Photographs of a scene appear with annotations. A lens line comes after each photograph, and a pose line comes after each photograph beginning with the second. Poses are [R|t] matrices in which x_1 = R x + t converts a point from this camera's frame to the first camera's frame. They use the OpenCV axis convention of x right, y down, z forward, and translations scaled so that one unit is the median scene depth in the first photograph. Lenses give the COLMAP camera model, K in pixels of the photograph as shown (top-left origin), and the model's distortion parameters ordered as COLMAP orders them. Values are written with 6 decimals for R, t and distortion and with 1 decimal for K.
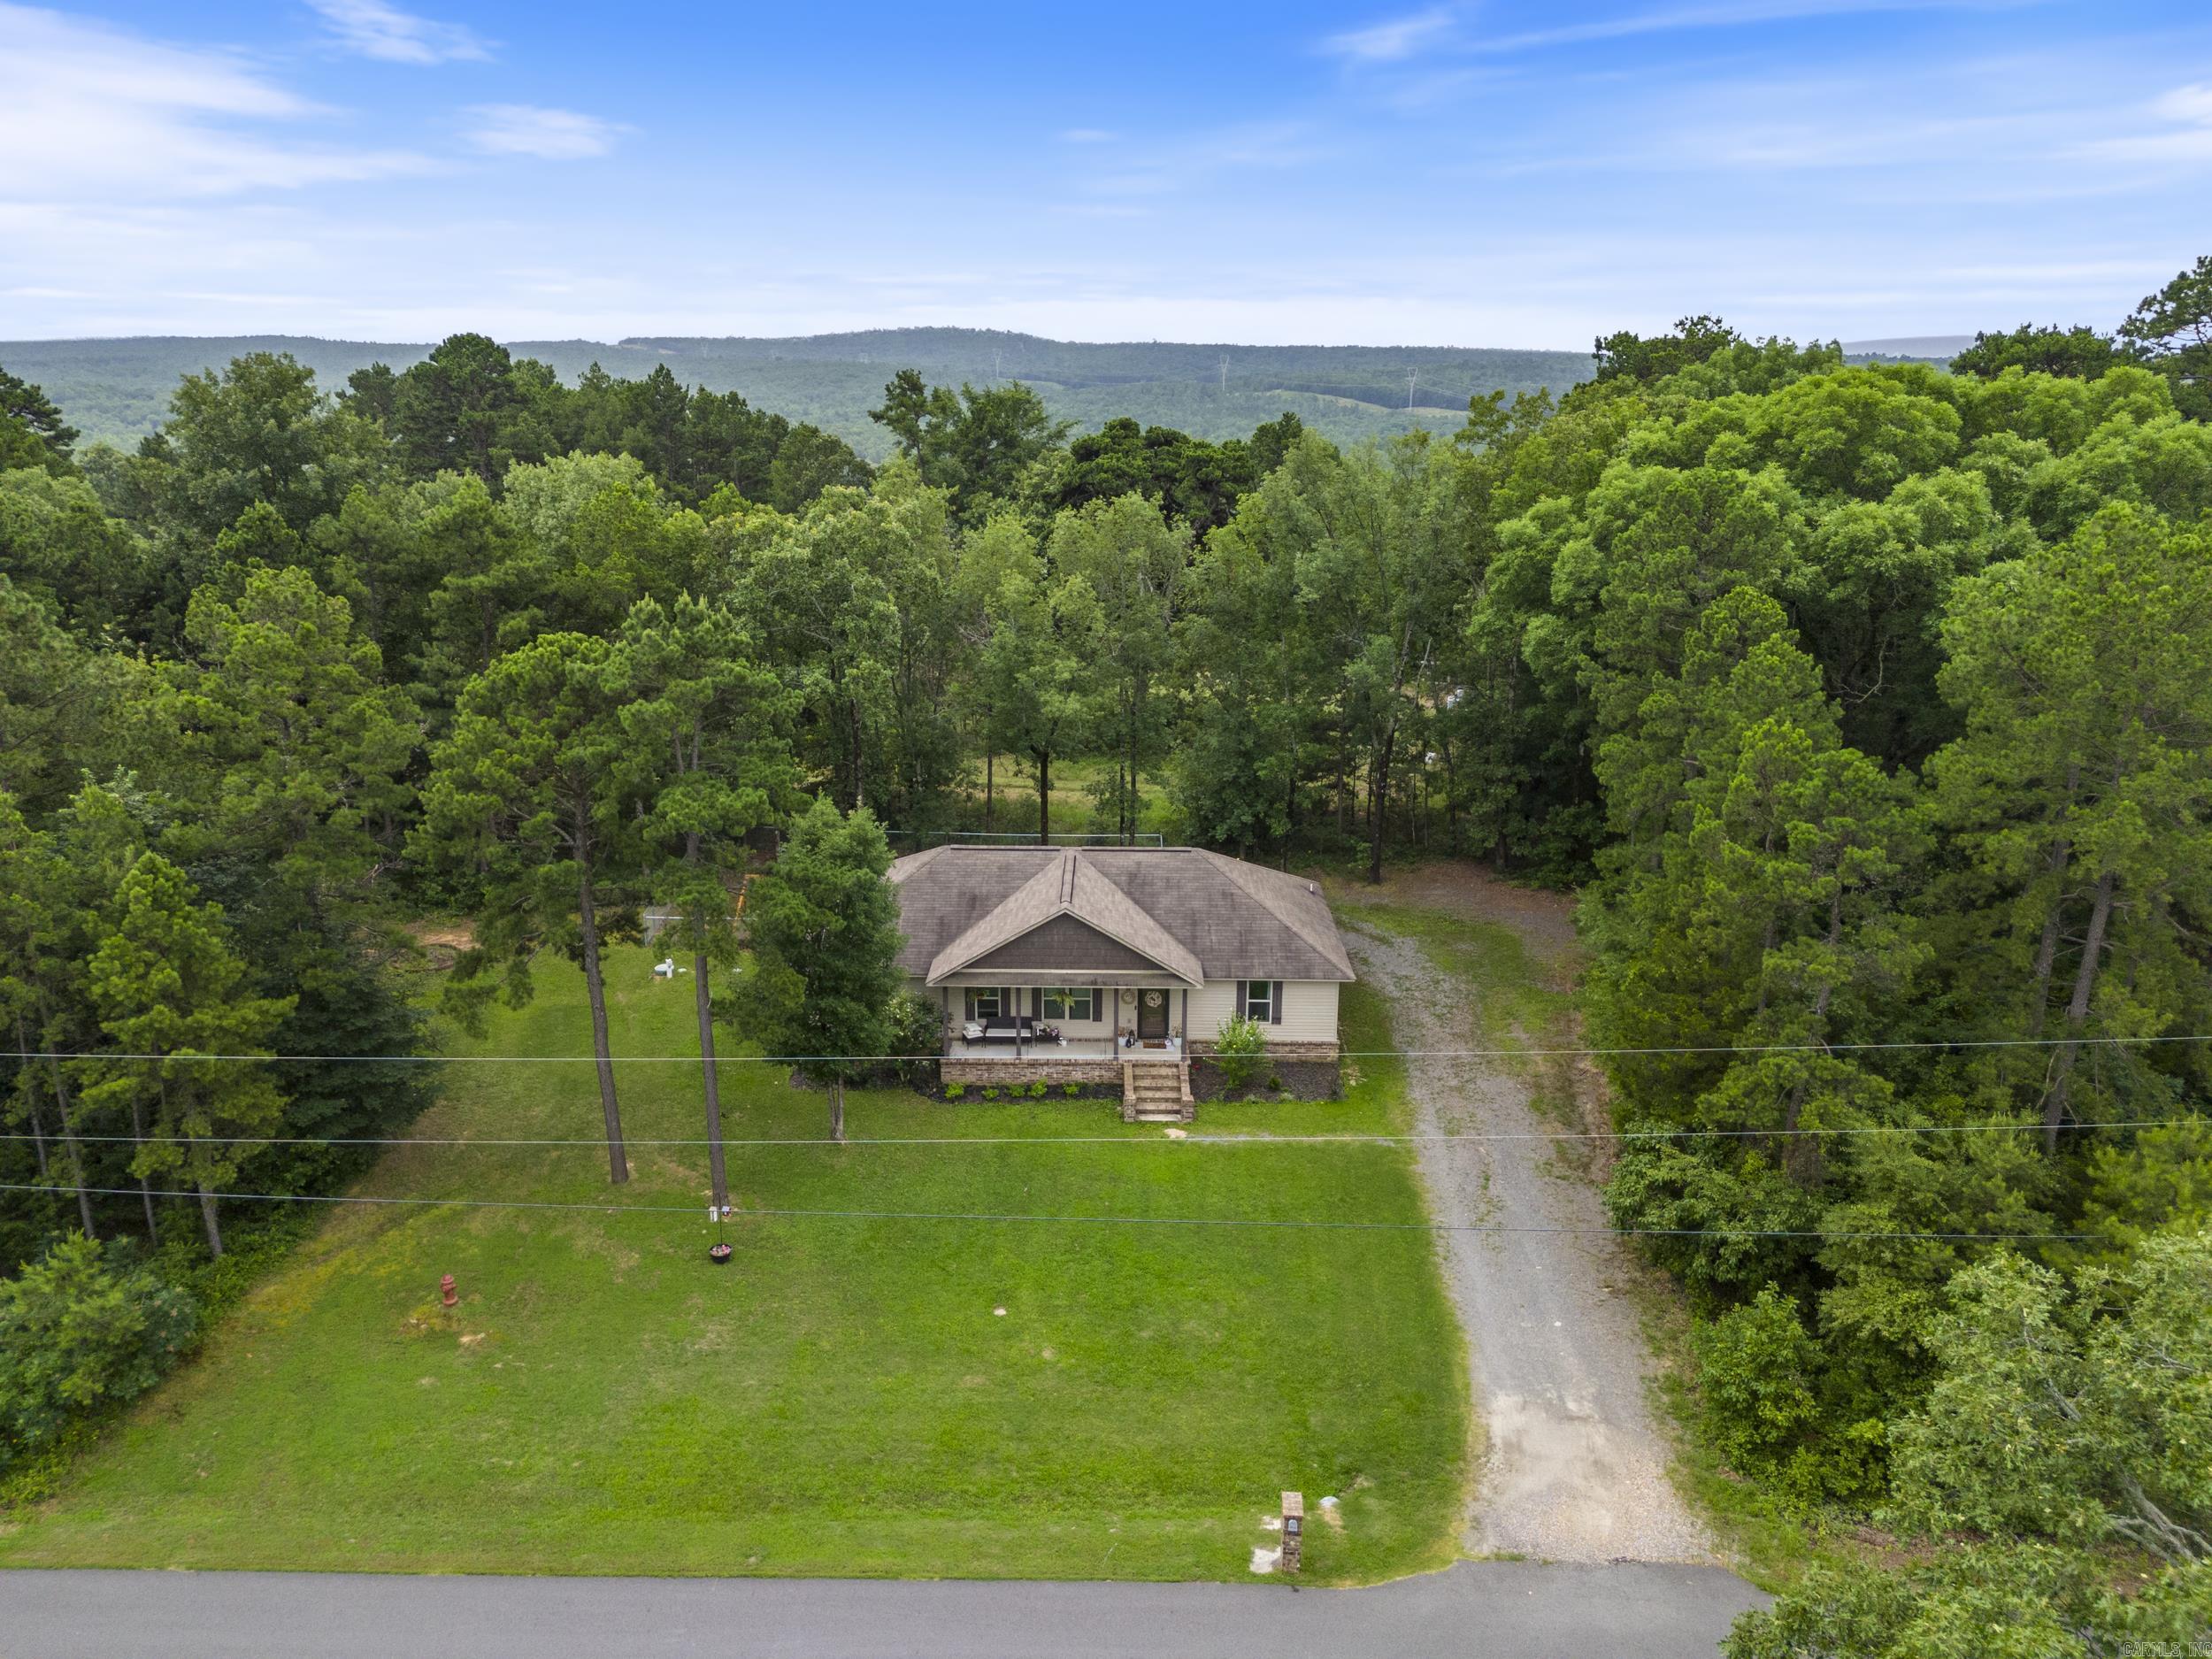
lens RADIAL K [[1614.5, 0, 1094.3], [0, 1614.5, 834.4], [0, 0, 1]] dist [0.063340, -0.030490]
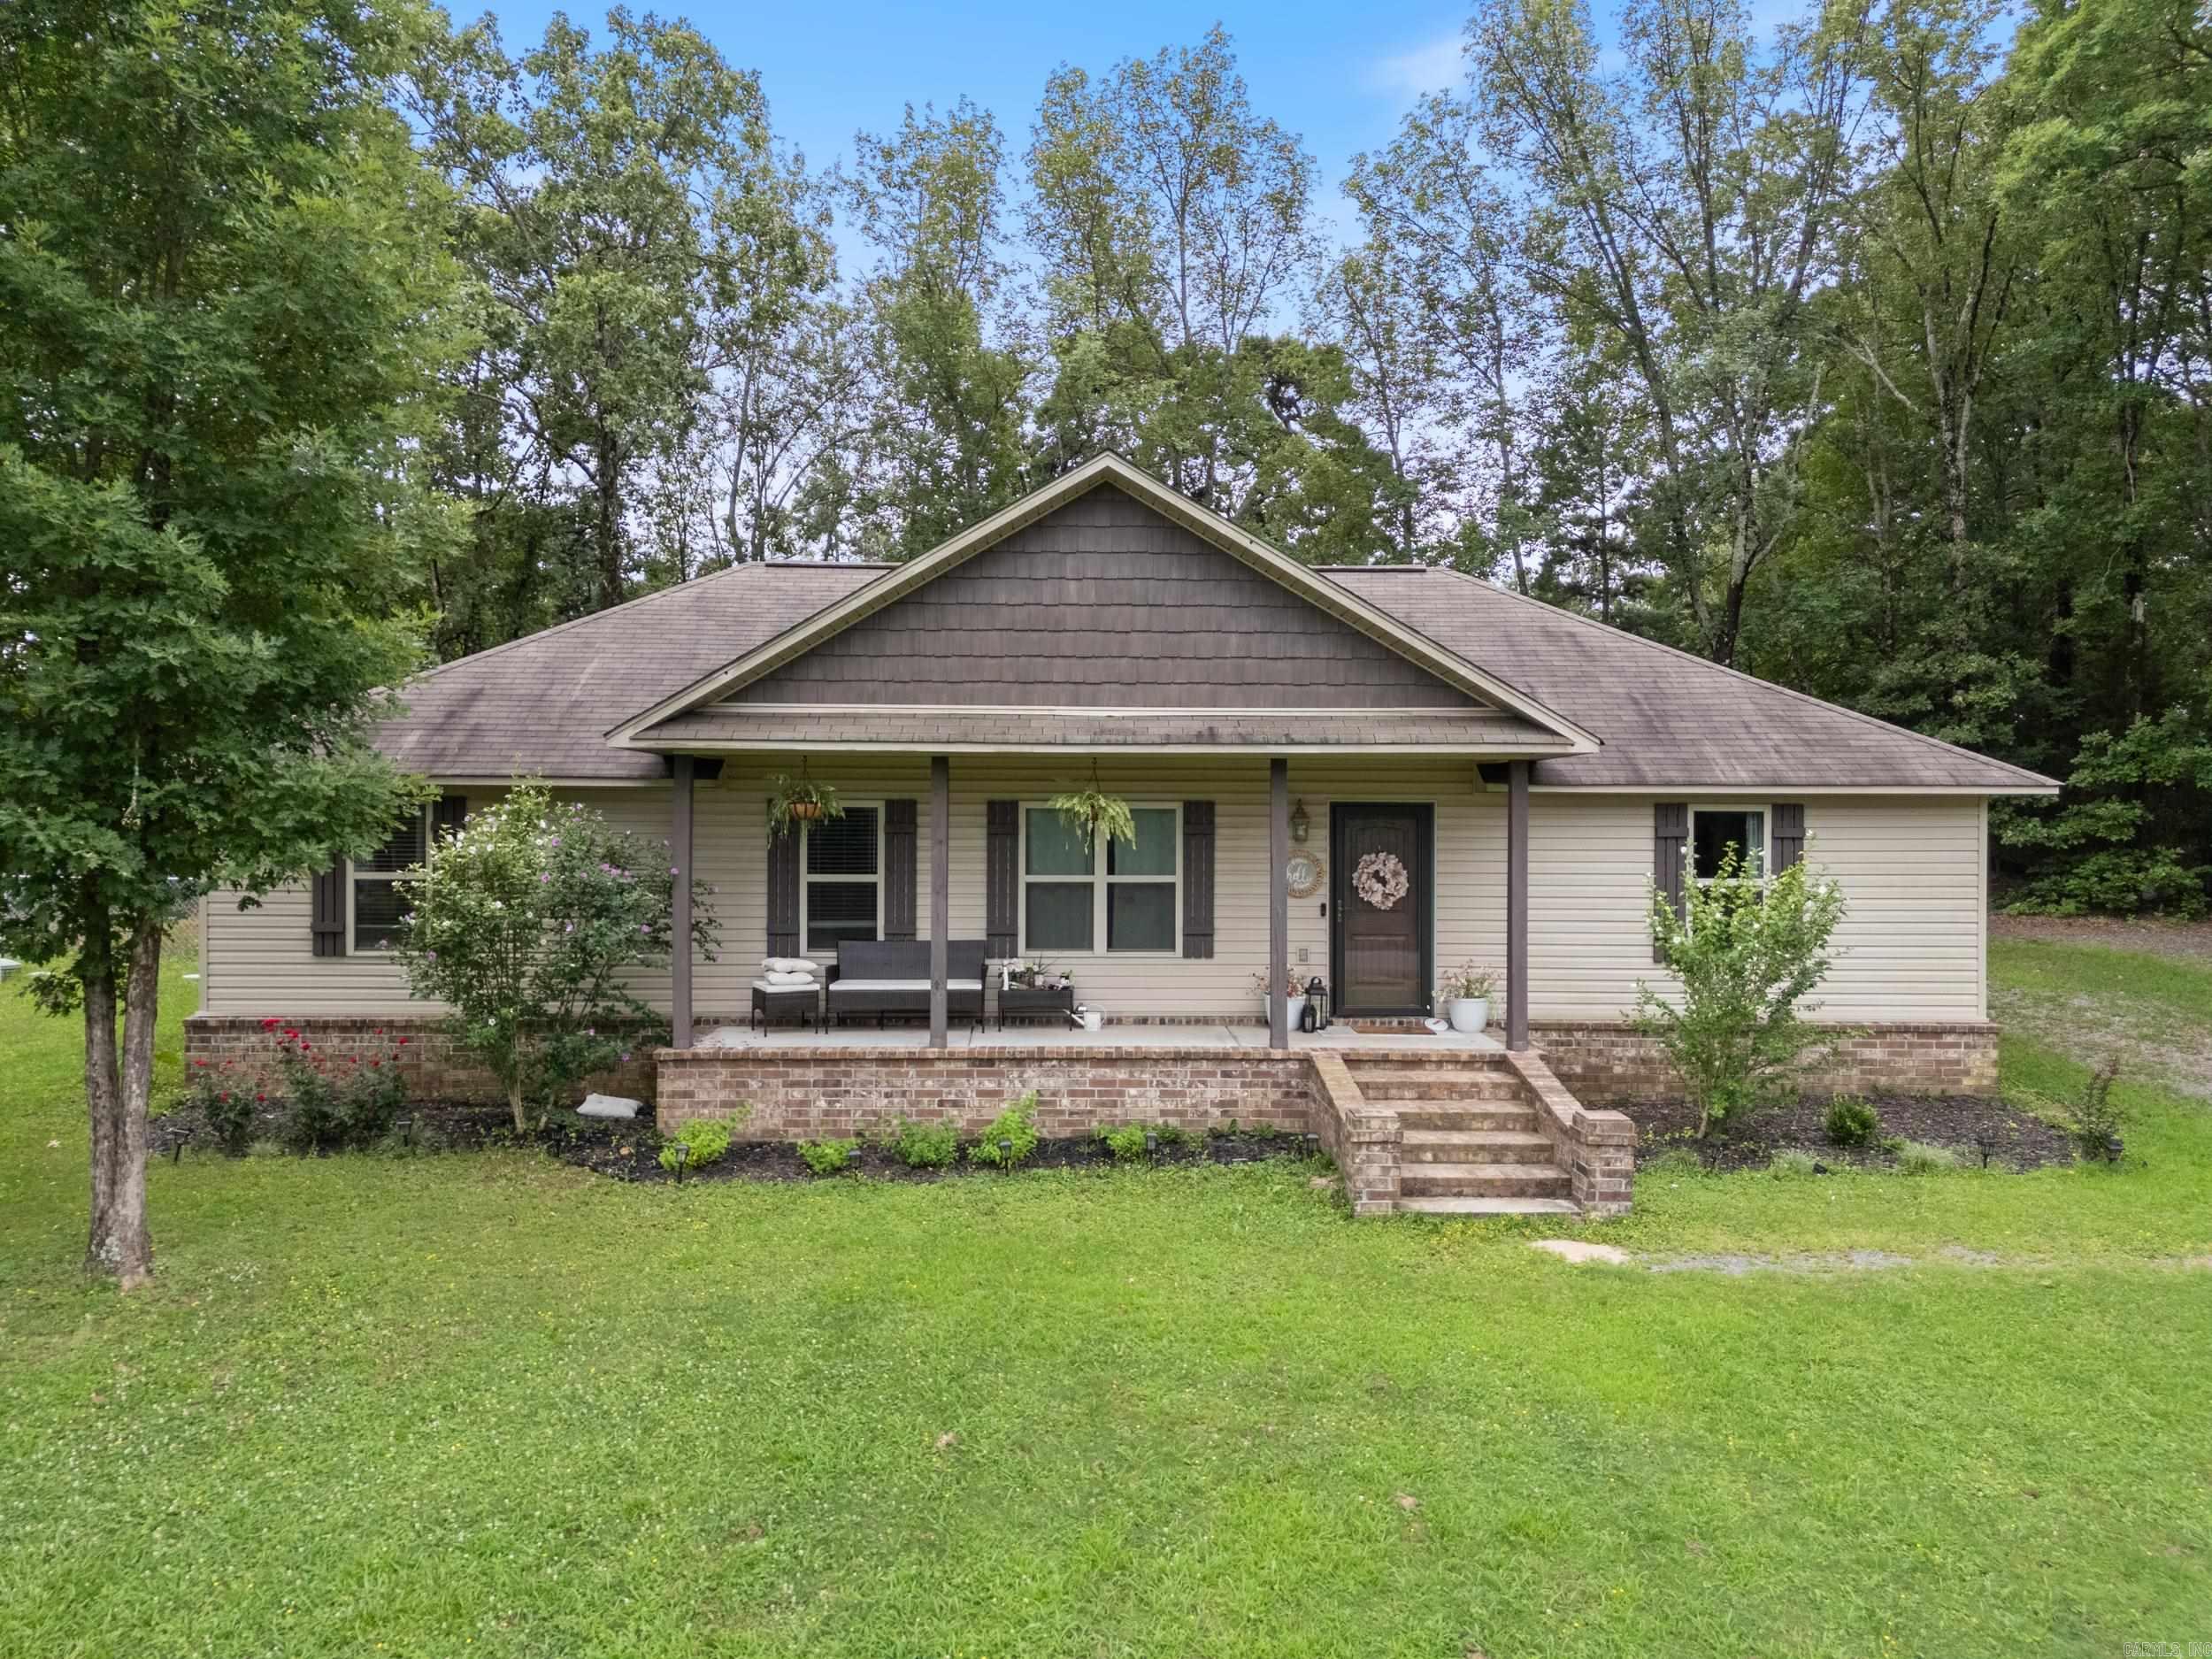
lens RADIAL K [[1614.5, 0, 1102.4], [0, 1614.5, 822.3], [0, 0, 1]] dist [0.063340, -0.030490]
pose [[0.999489, -0.005050, 0.031576, -0.028868], [0.013755, 0.959323, -0.281974, 0.197342], [-0.028868, 0.282264, 0.958902, 0.778622]]
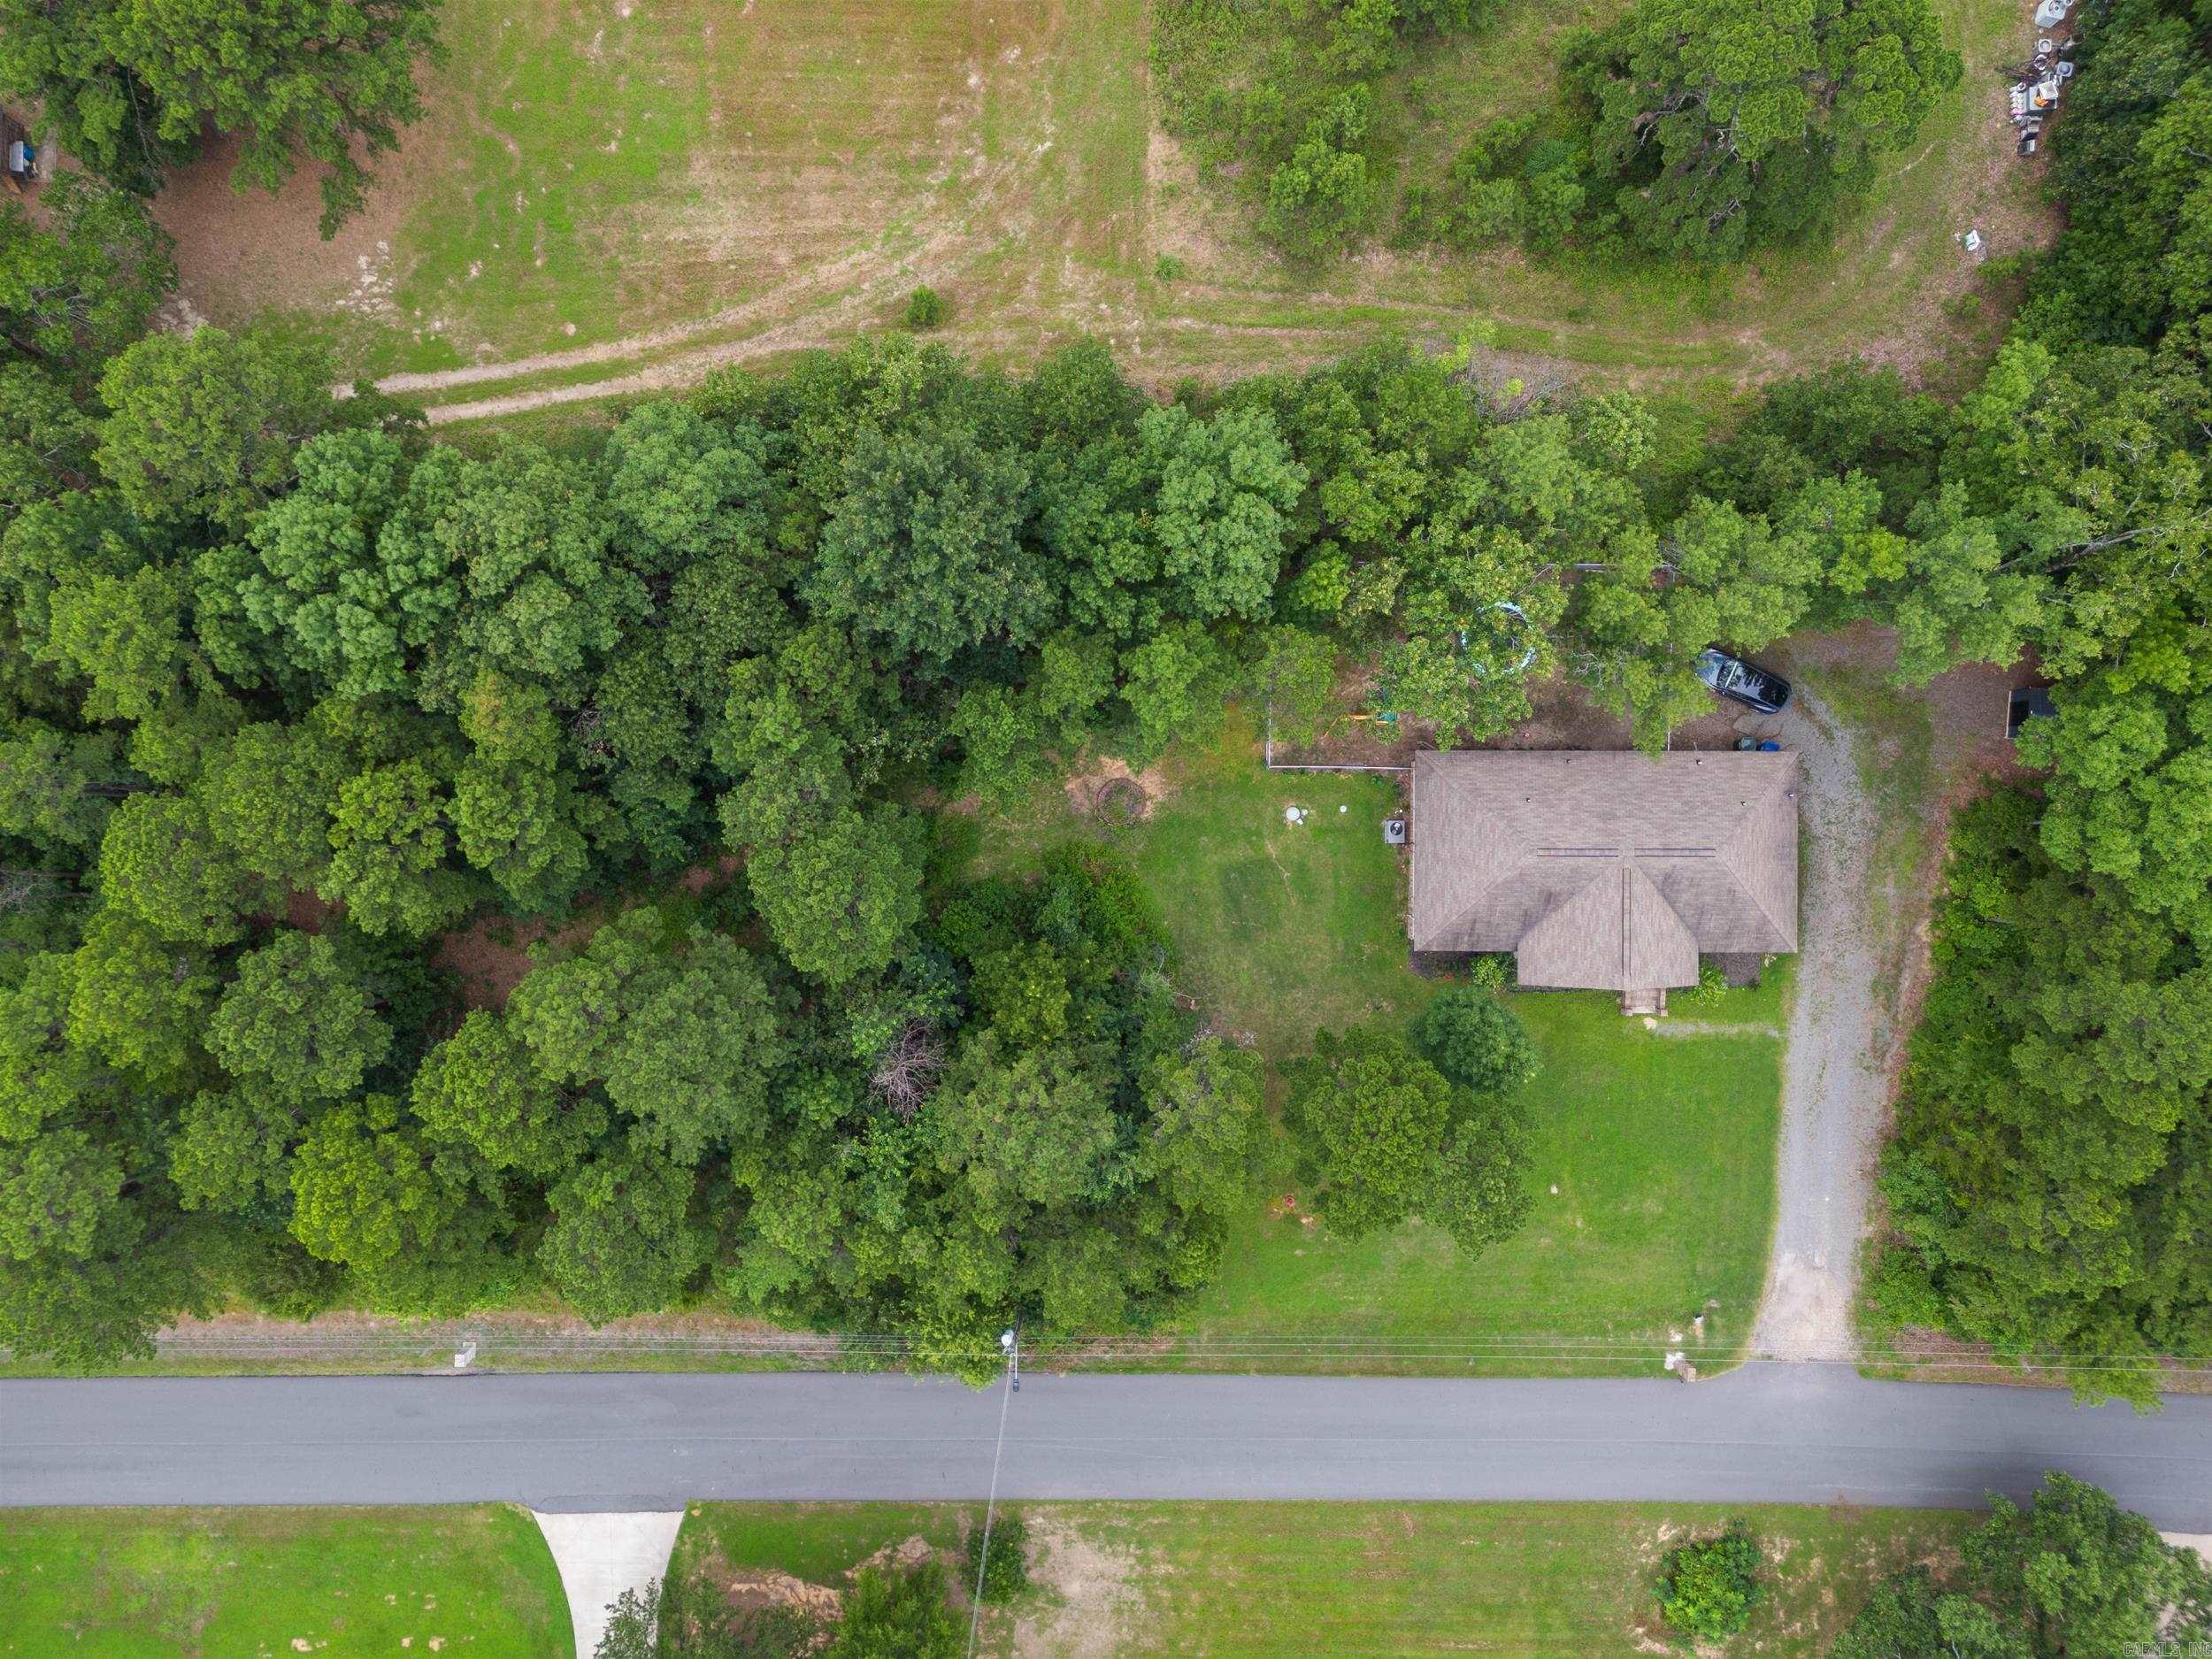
lens RADIAL K [[1614.5, 0, 1102.6], [0, 1614.5, 829.5], [0, 0, 1]] dist [0.063340, -0.030490]
pose [[0.999697, -0.011437, 0.021785, -0.572582], [-0.017679, 0.281929, 0.959272, -1.535210], [-0.017113, -0.959367, 0.281642, 0.752038]]
